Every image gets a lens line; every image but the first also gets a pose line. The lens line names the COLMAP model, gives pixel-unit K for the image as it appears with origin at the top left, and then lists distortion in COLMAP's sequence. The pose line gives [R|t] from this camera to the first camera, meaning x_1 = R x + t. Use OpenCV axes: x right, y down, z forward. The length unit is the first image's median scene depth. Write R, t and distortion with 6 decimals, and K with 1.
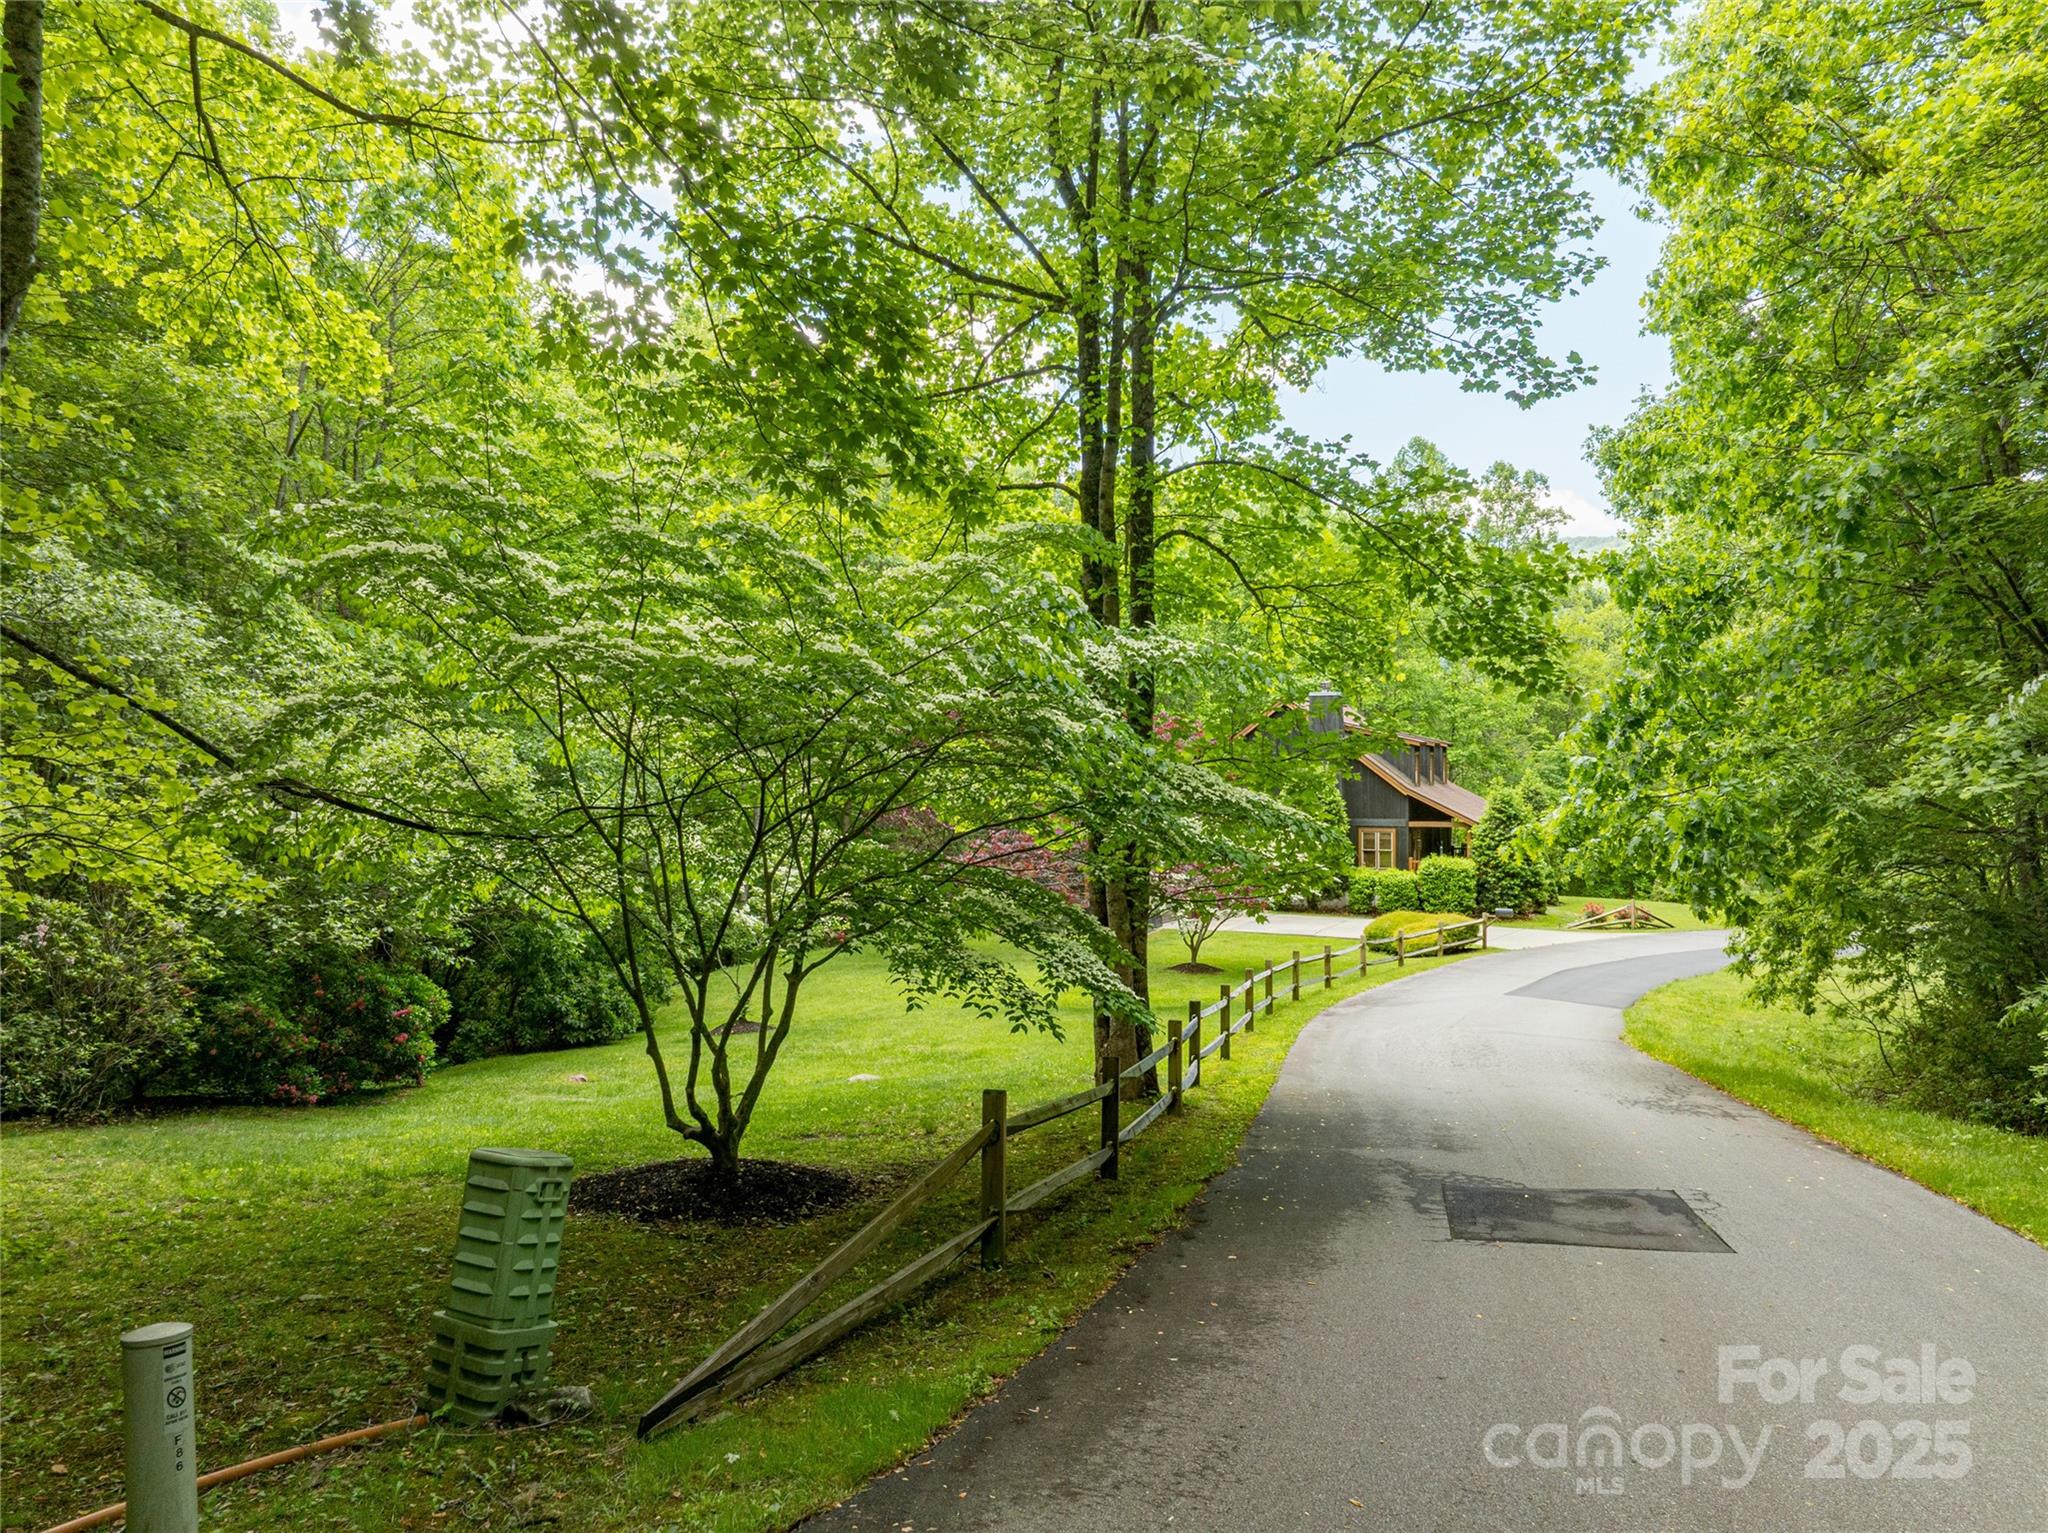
lens RADIAL K [[1452.7, 0, 1017.6], [0, 1452.7, 781.6], [0, 0, 1]] dist [-0.028602, -0.012062]
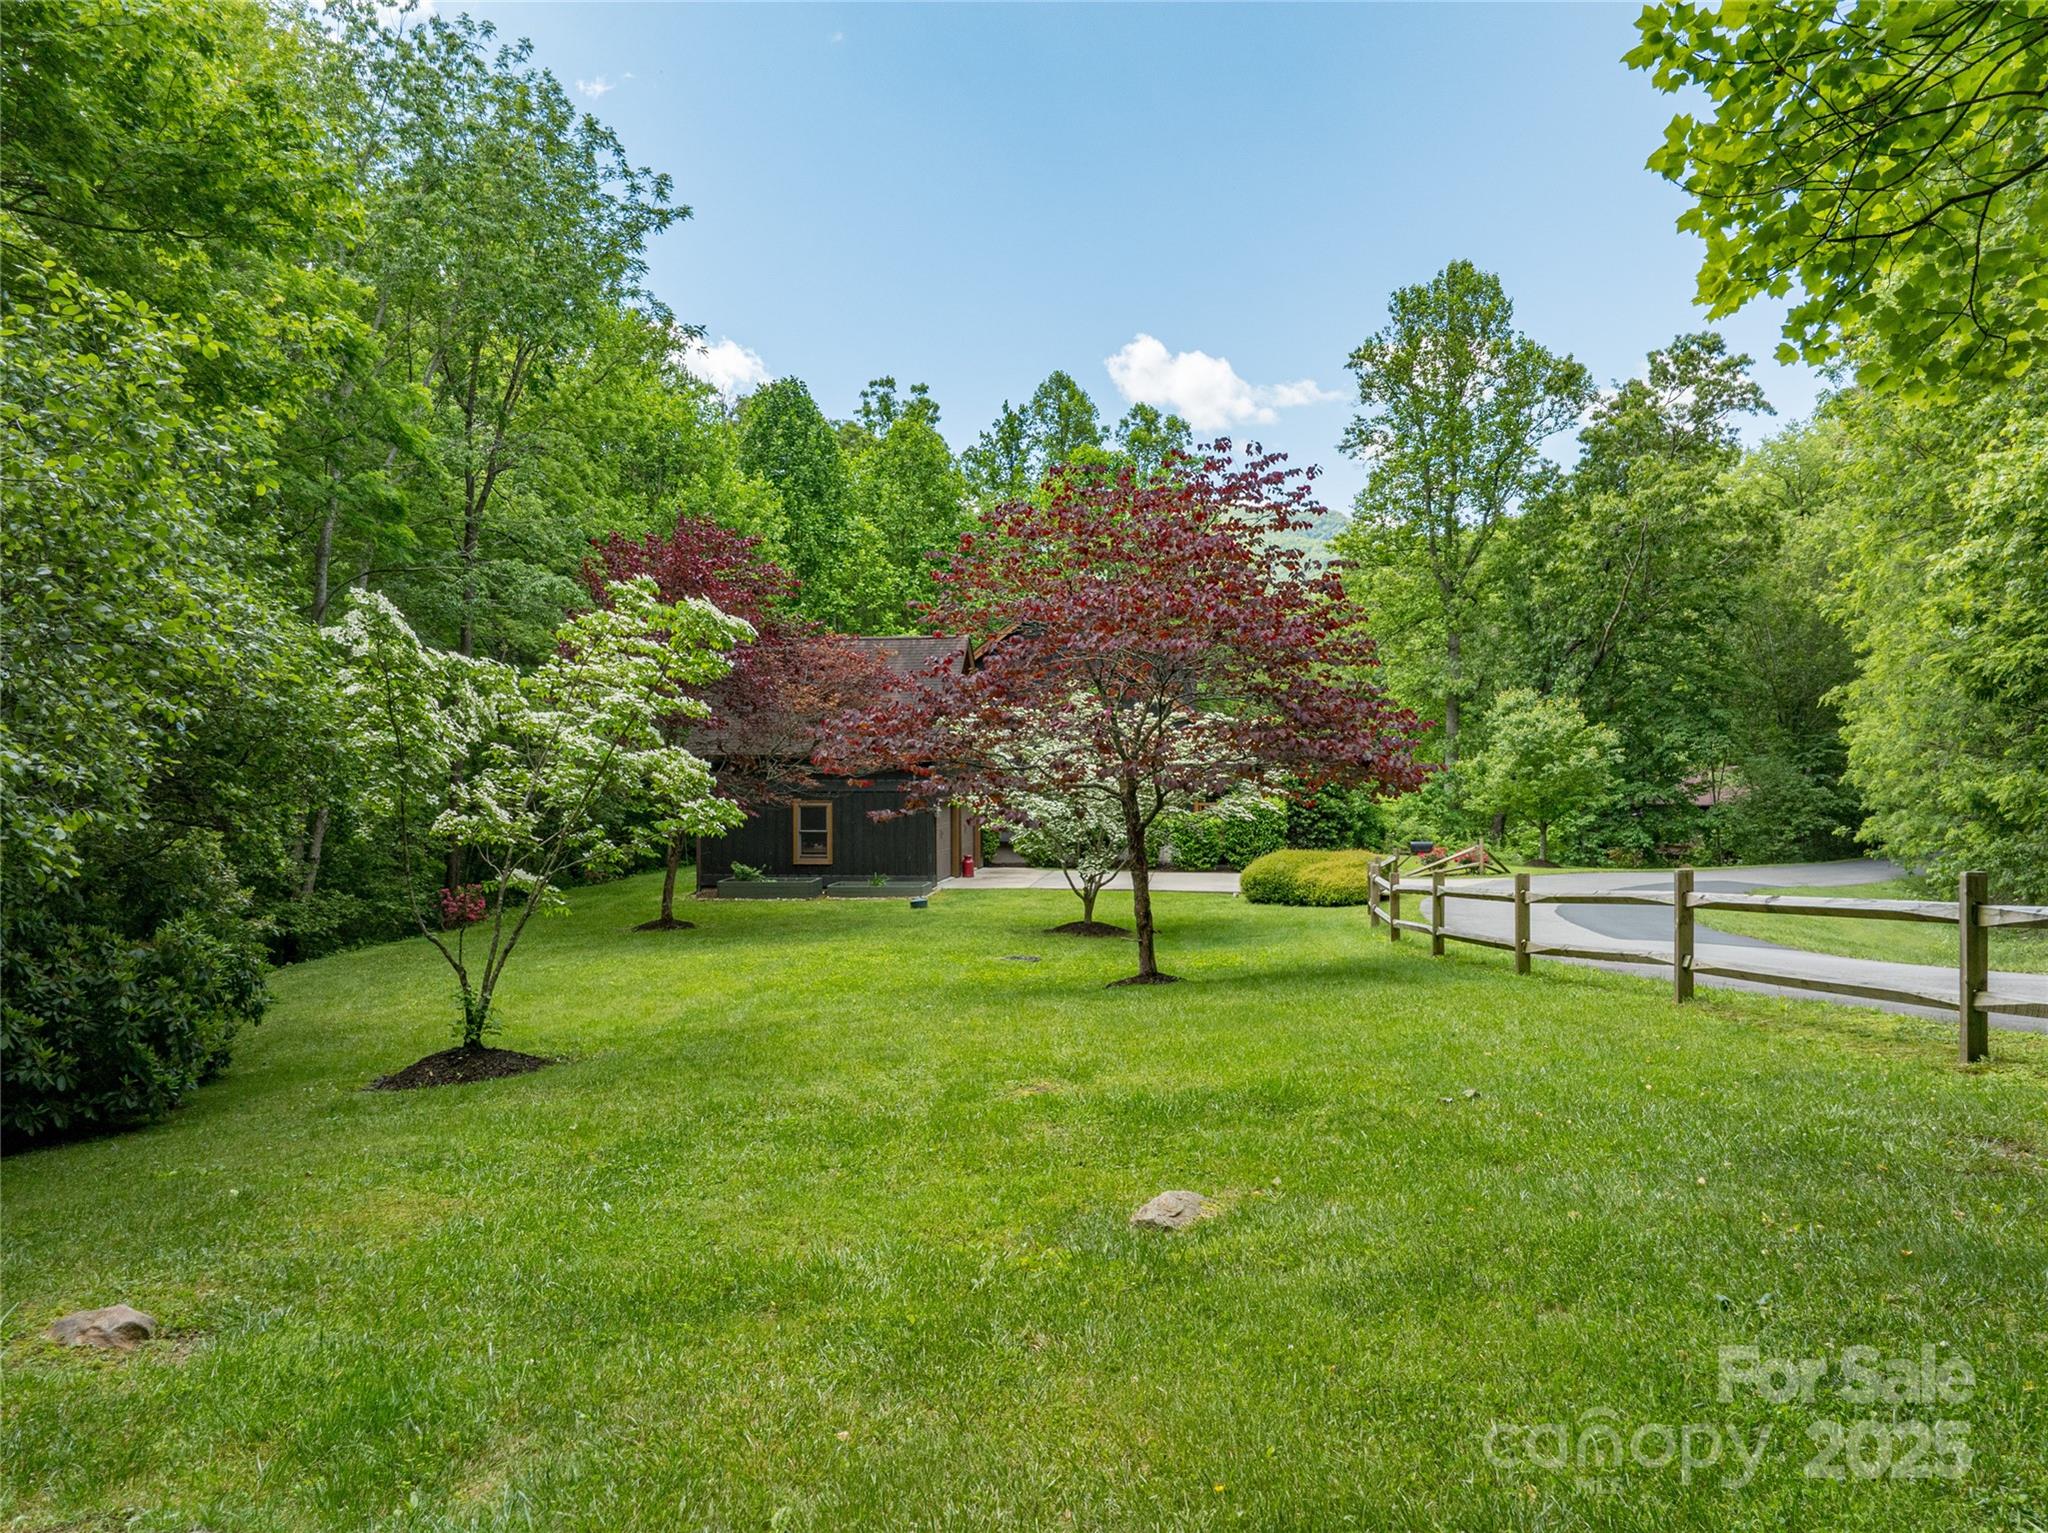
lens RADIAL K [[1452.7, 0, 1032.1], [0, 1452.7, 768.4], [0, 0, 1]] dist [-0.028602, -0.012062]
pose [[0.944128, -0.002406, 0.329571, -0.088418], [0.004422, 0.999976, -0.005368, 0.039775], [-0.329550, 0.006525, 0.944116, 0.264610]]
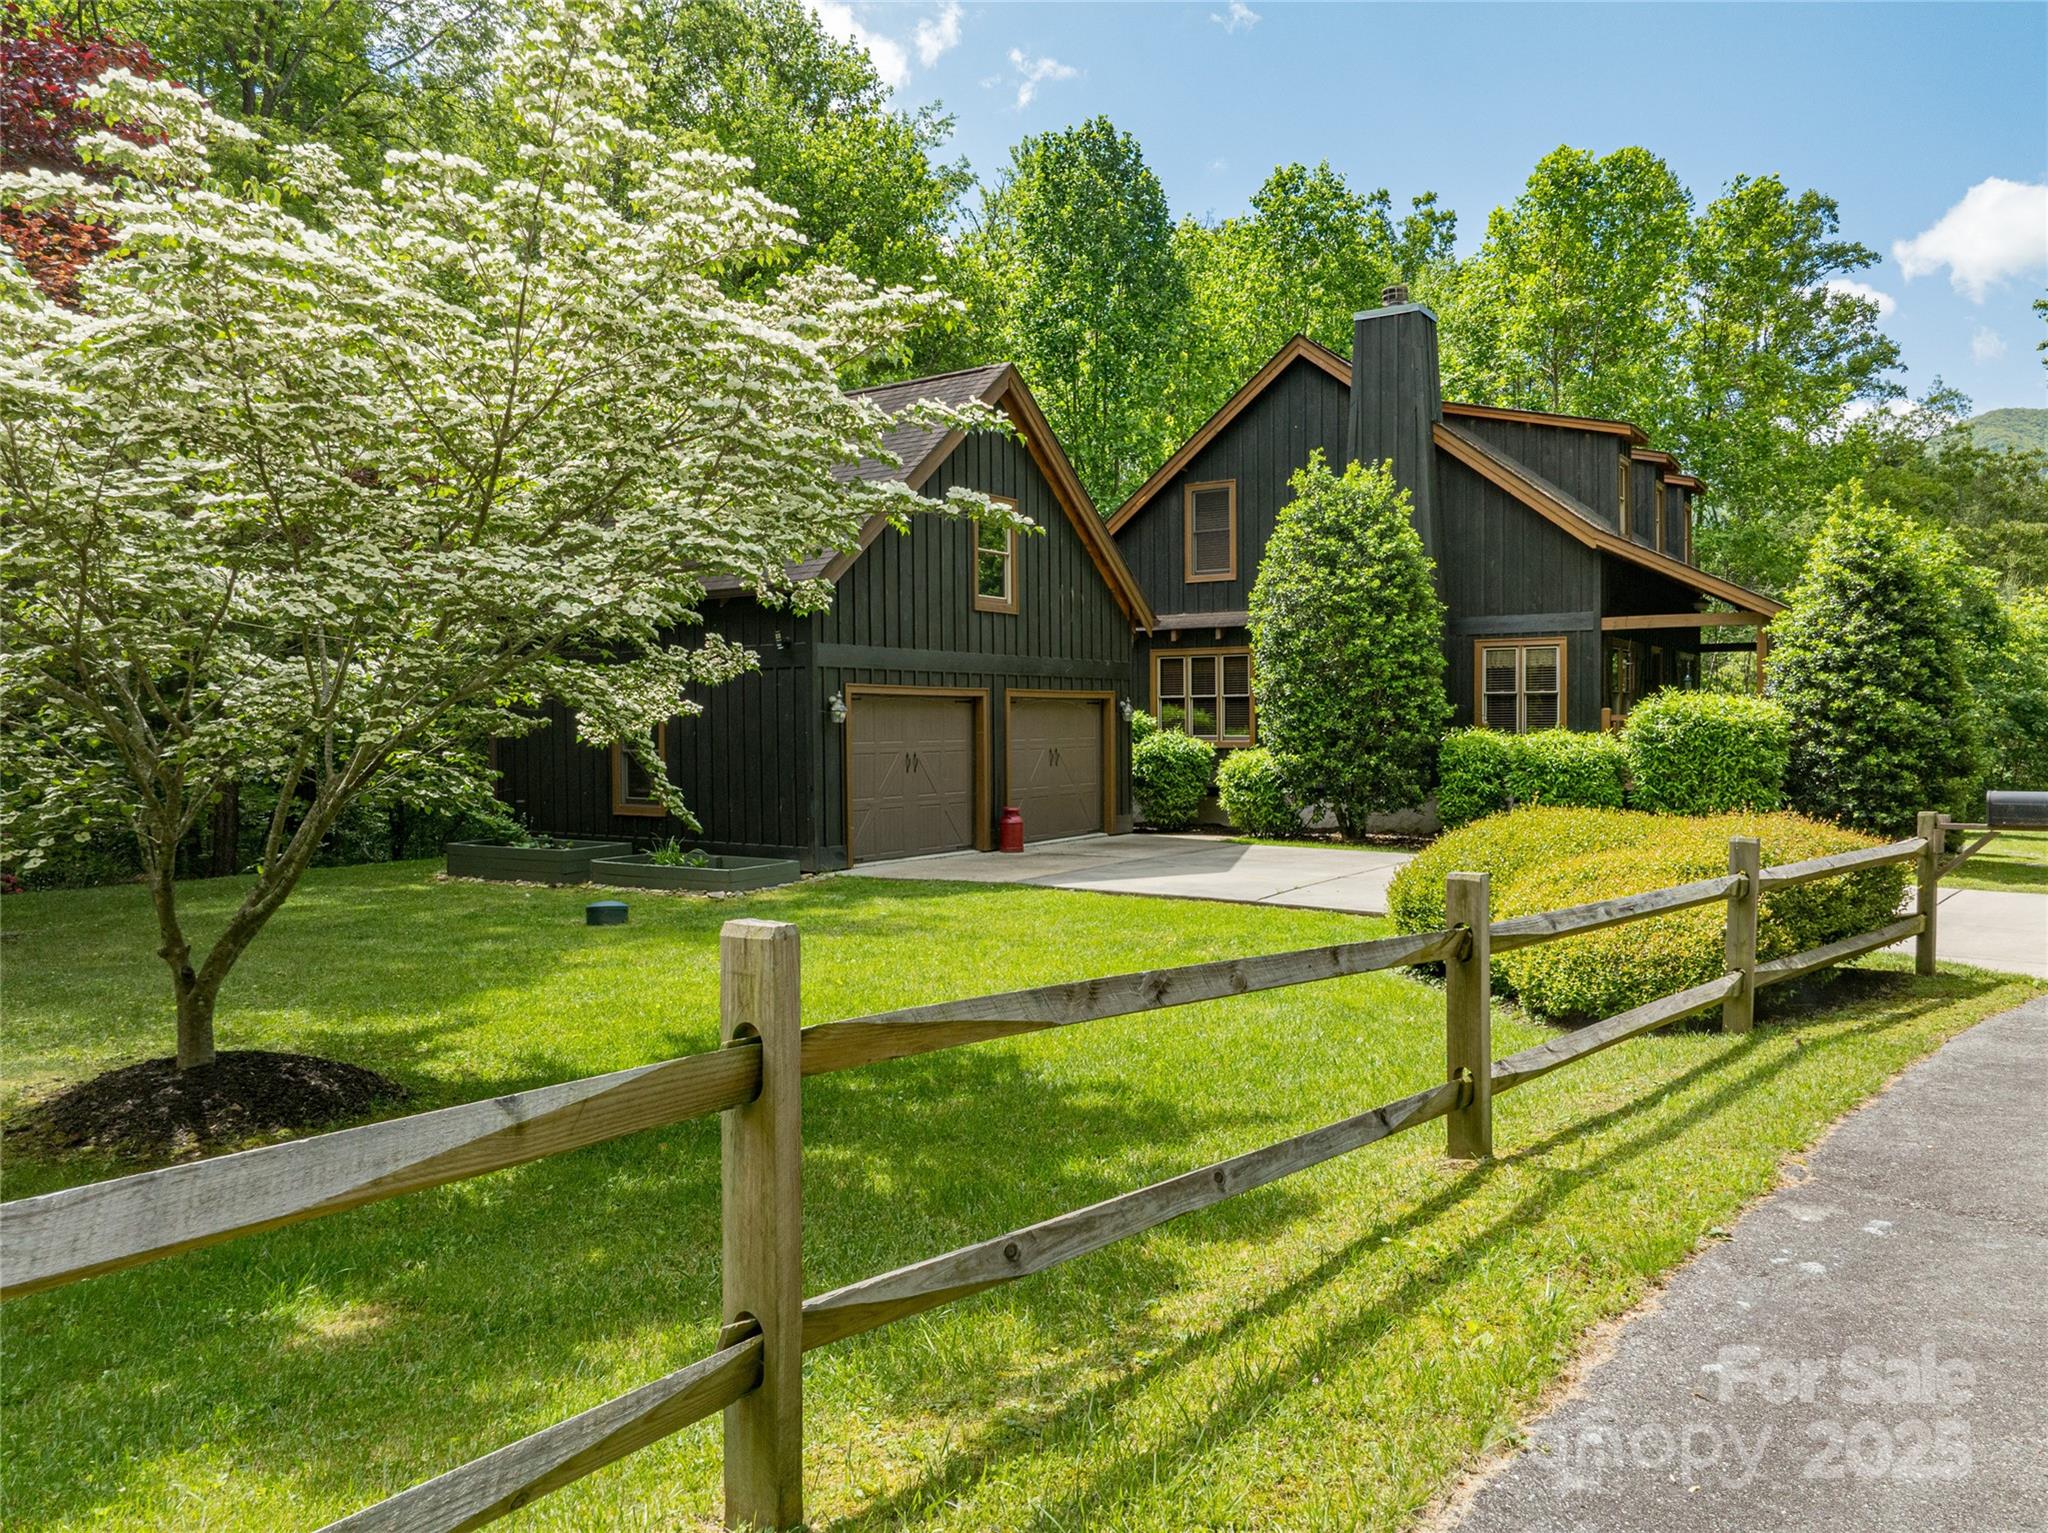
lens RADIAL K [[1452.7, 0, 1019.3], [0, 1452.7, 780.4], [0, 0, 1]] dist [-0.028602, -0.012062]
pose [[0.991369, 0.001545, -0.131091, 0.167498], [0.002350, 0.999561, 0.029547, 0.061608], [0.131079, -0.029600, 0.990930, 0.598993]]
